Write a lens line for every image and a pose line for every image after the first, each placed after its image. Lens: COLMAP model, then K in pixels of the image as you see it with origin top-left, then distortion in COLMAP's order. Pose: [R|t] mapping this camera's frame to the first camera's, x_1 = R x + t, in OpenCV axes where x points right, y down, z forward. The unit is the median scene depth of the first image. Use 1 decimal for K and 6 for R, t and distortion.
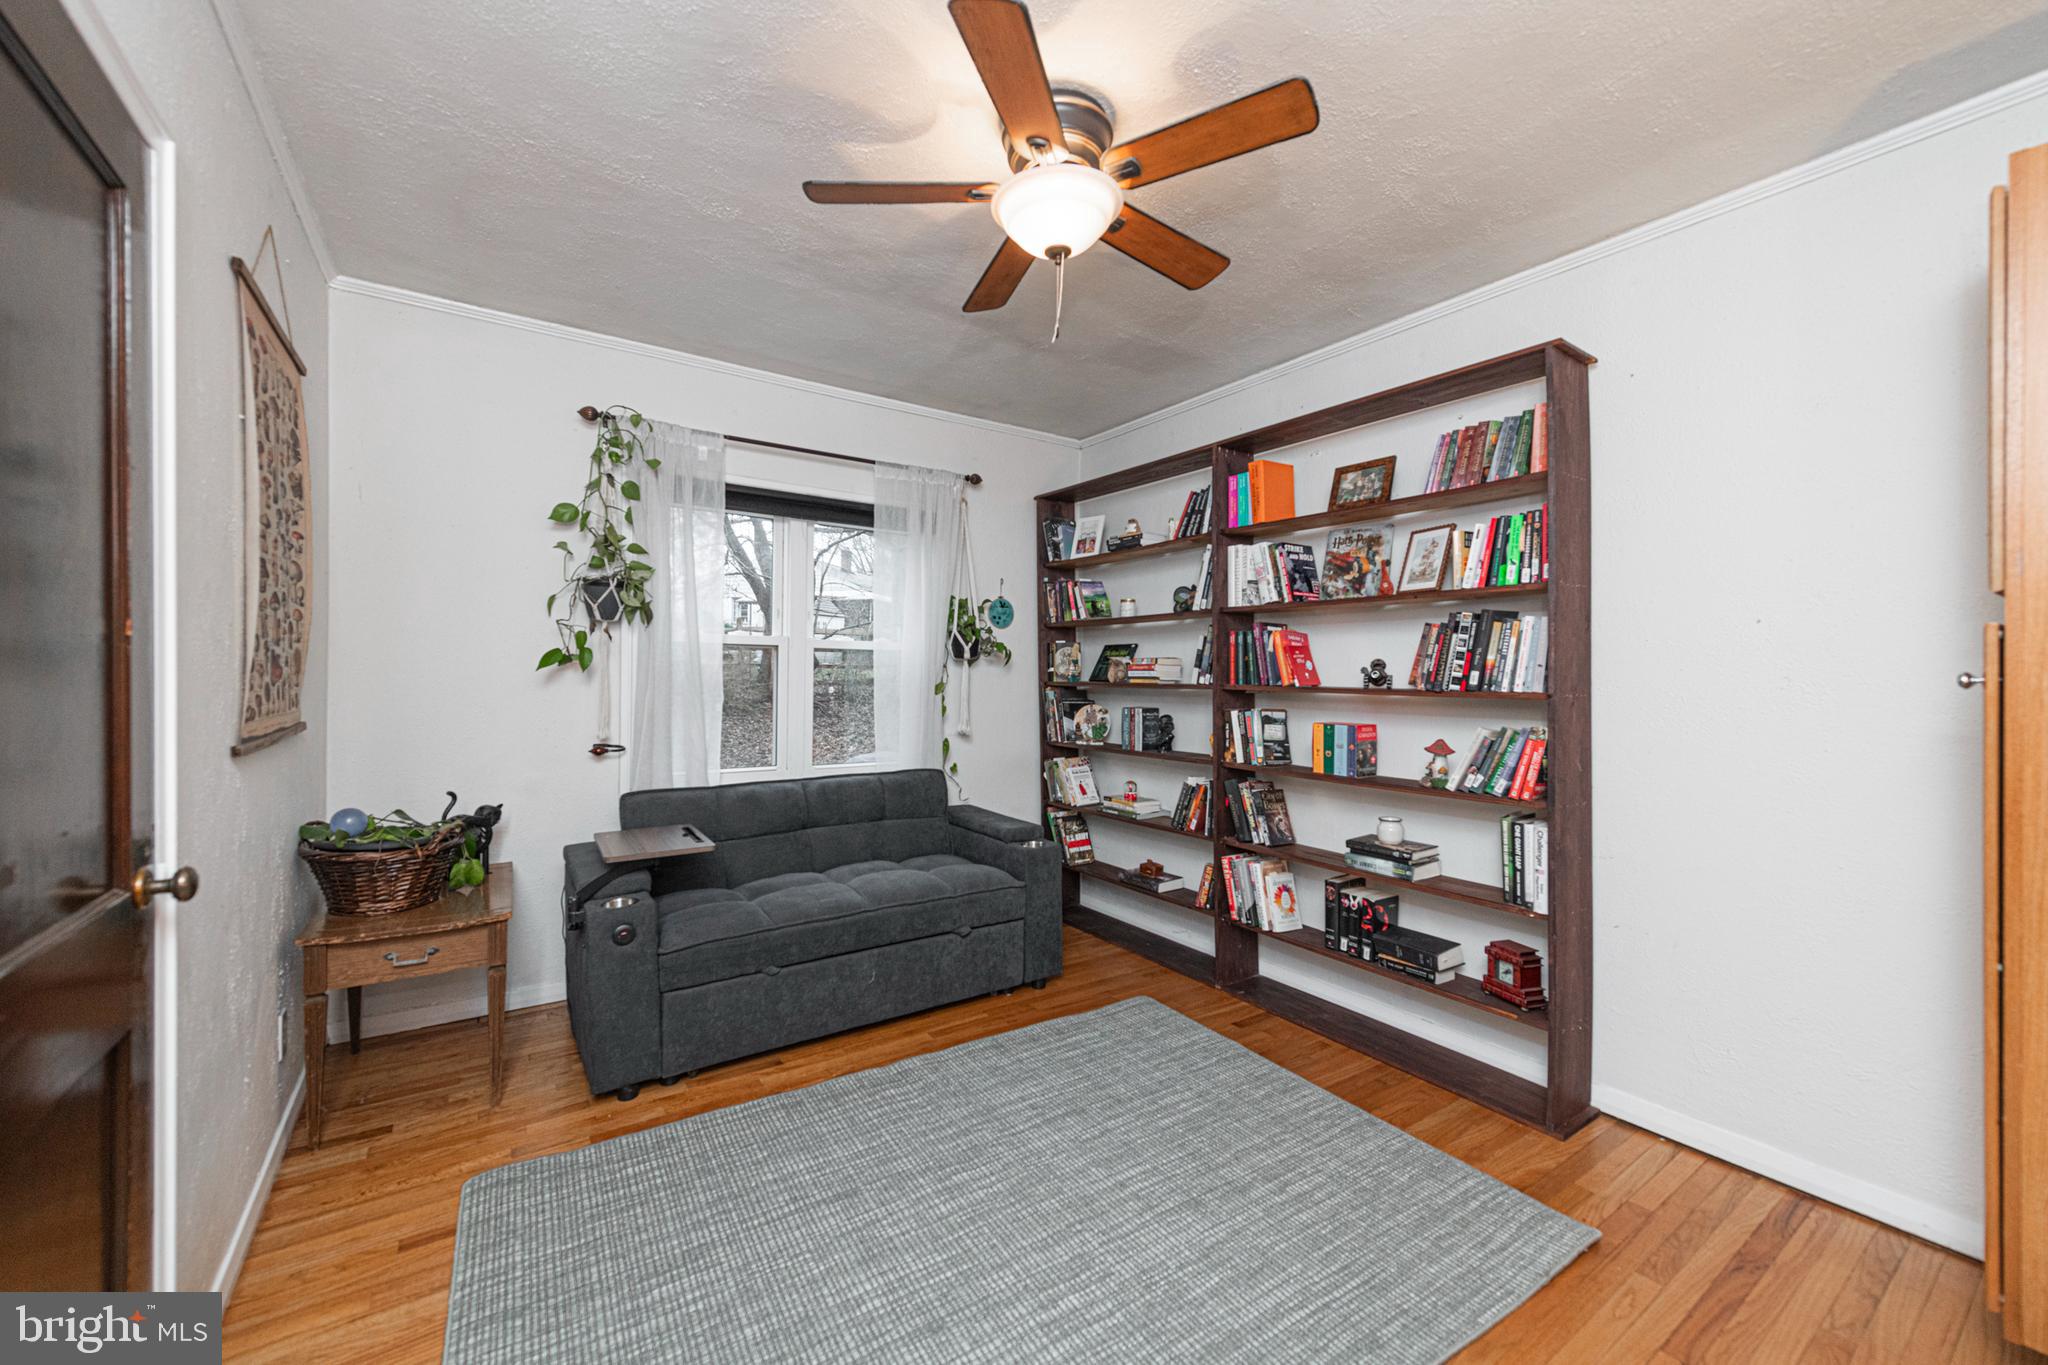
lens RADIAL K [[826.2, 0, 1032.4], [0, 826.2, 675.5], [0, 0, 1]] dist [0.001441, -0.000193]
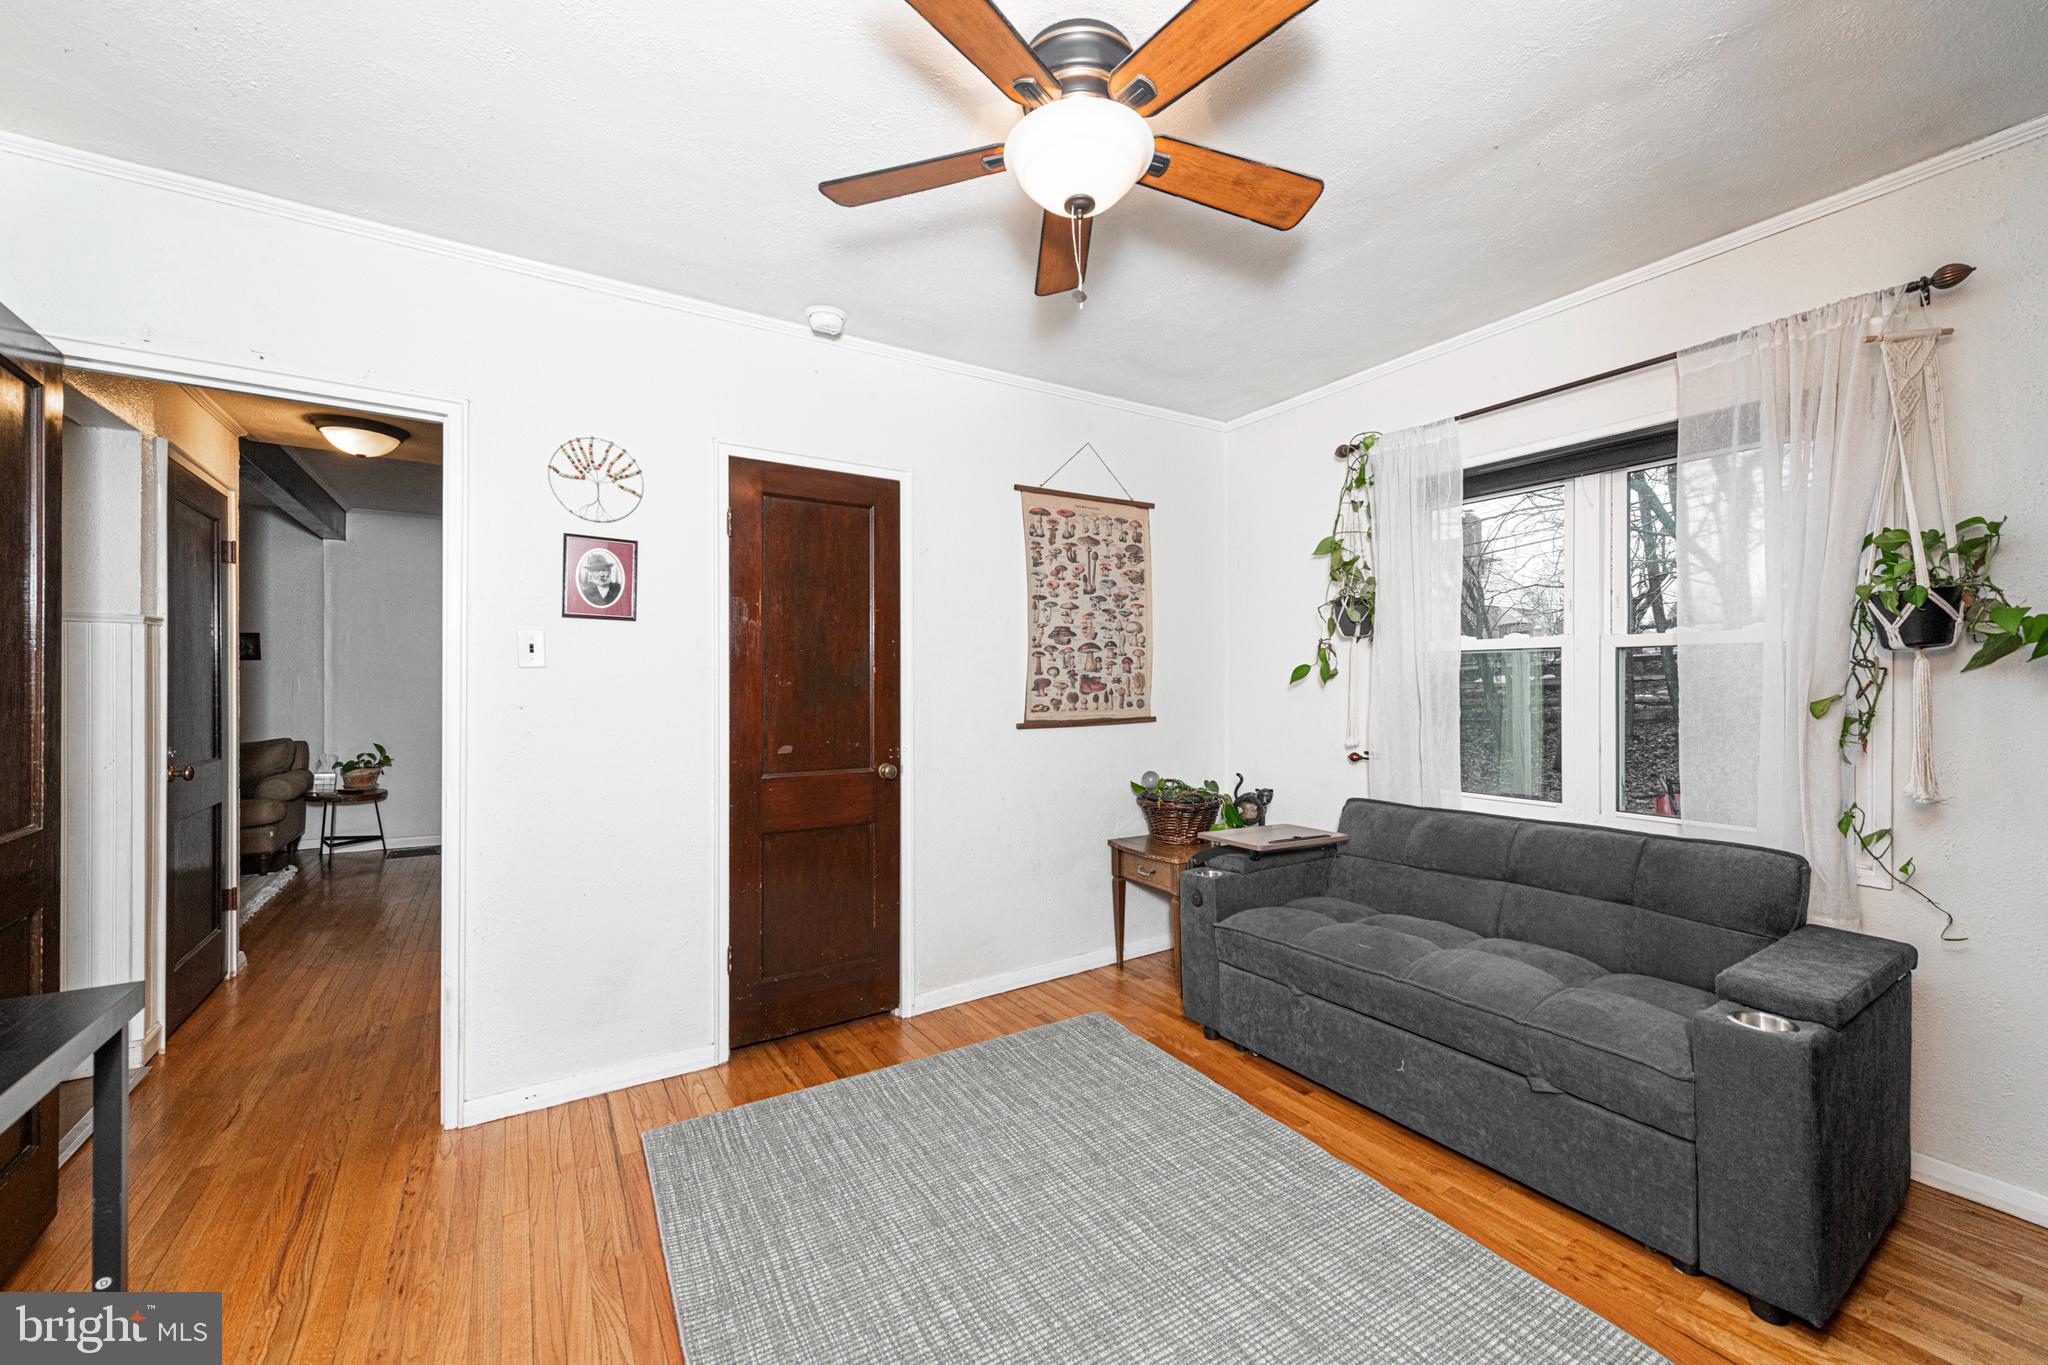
lens RADIAL K [[826.2, 0, 1032.4], [0, 826.2, 675.5], [0, 0, 1]] dist [0.001441, -0.000193]
pose [[-0.070033, -0.021659, -0.997310, 0.632987], [0.000686, 0.999763, -0.021761, 0.008152], [0.997544, -0.002208, -0.070002, 0.706766]]
